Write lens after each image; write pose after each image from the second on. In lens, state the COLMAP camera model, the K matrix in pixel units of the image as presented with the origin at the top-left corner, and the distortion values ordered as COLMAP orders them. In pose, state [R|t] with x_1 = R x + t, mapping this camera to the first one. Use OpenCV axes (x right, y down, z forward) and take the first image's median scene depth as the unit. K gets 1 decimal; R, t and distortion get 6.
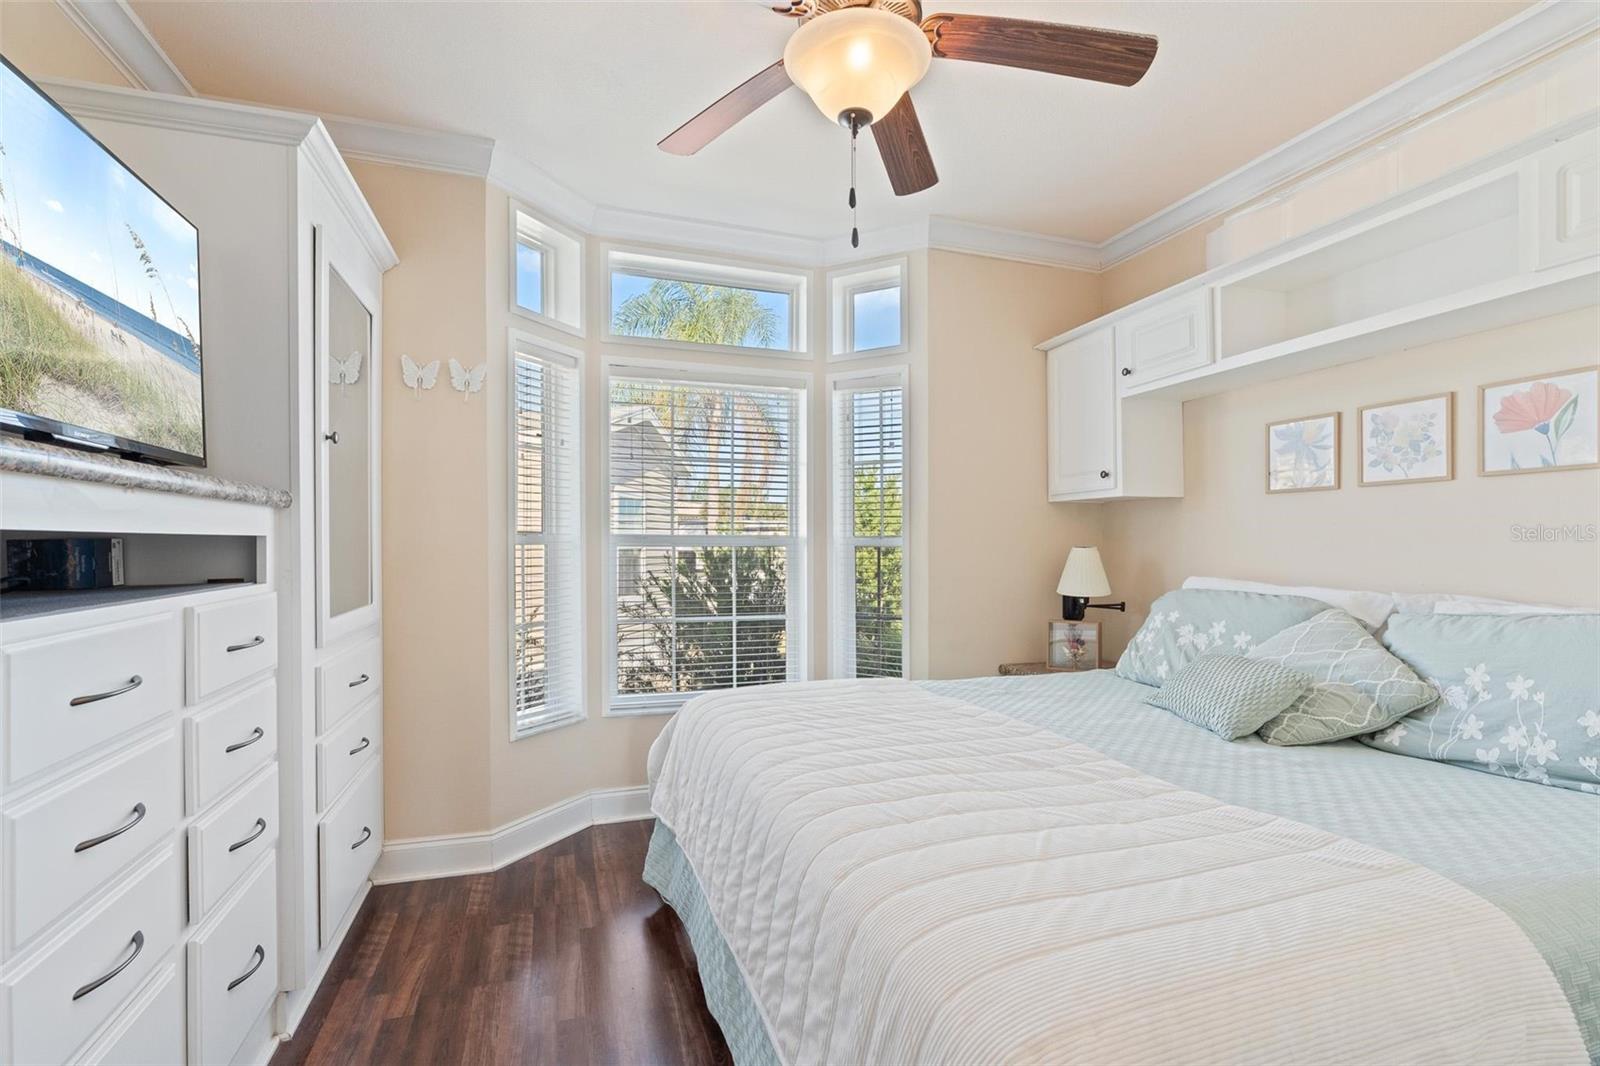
lens RADIAL K [[739.1, 0, 794.9], [0, 739.1, 536.9], [0, 0, 1]] dist [0.000054, 0.000084]
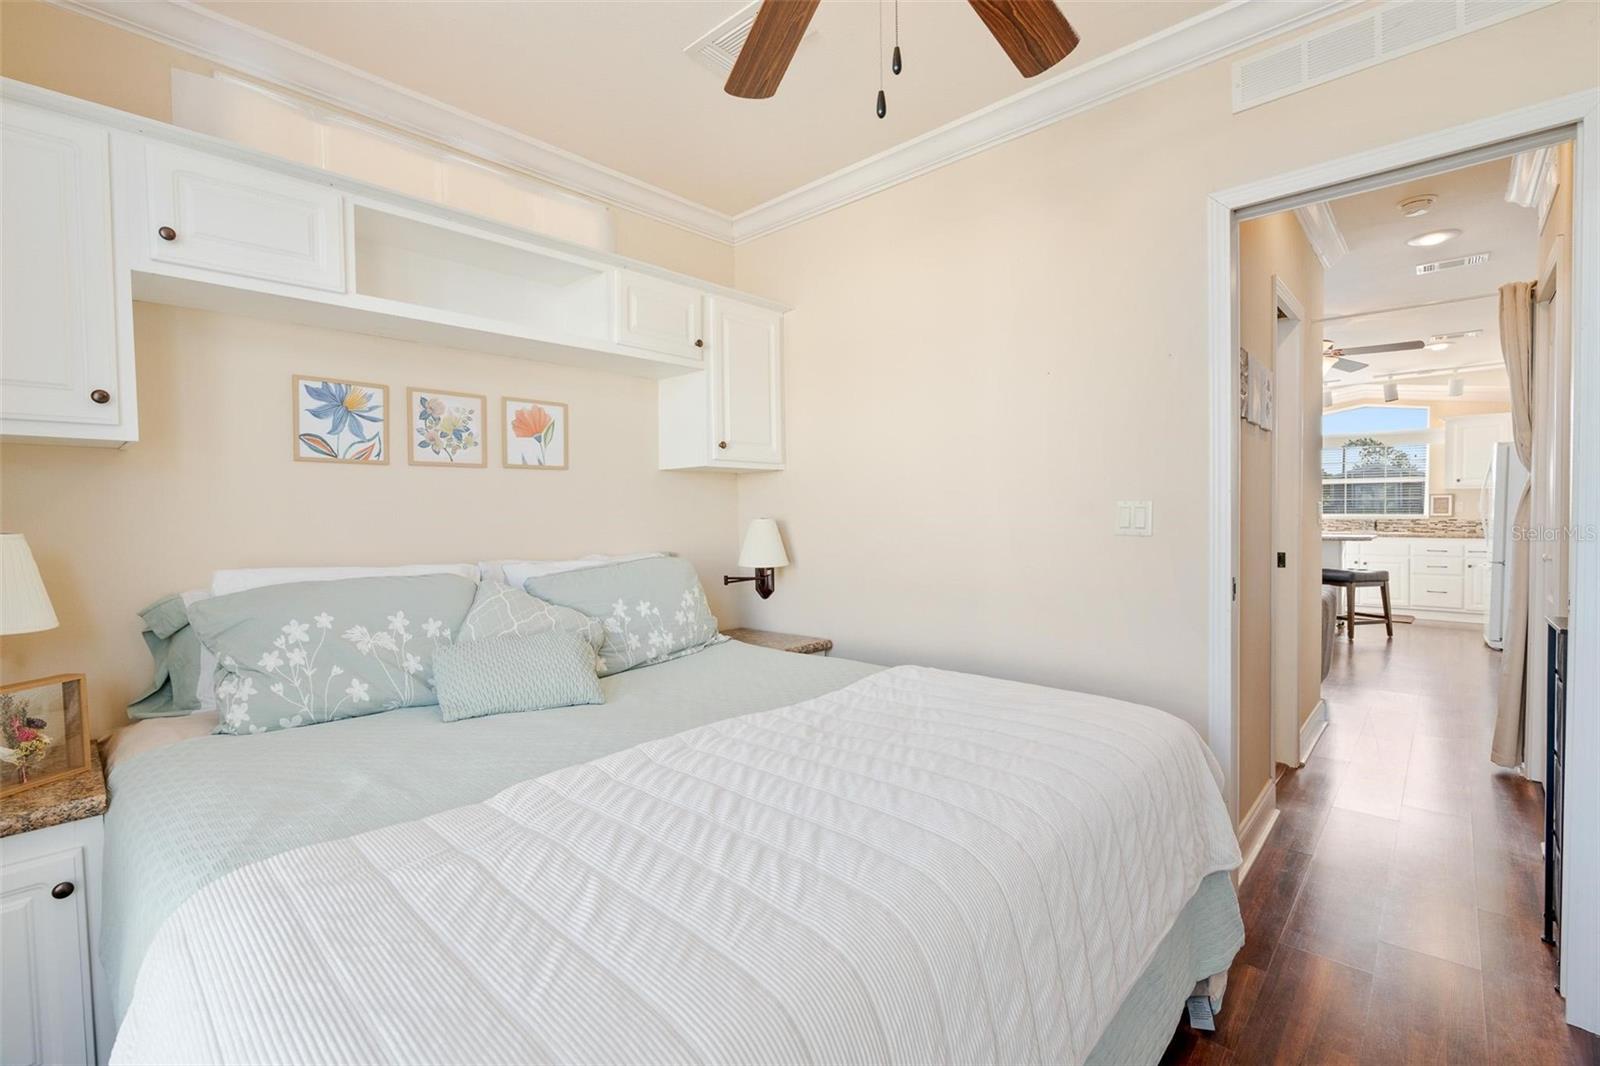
lens RADIAL K [[696.7, 0, 807.5], [0, 696.7, 521.1], [0, 0, 1]] dist [-0.001942, -0.000253]
pose [[-0.486608, -0.002476, 0.873617, -0.380519], [0.003287, 0.999984, 0.004665, 0.008197], [-0.873614, 0.005142, -0.486592, 1.085017]]
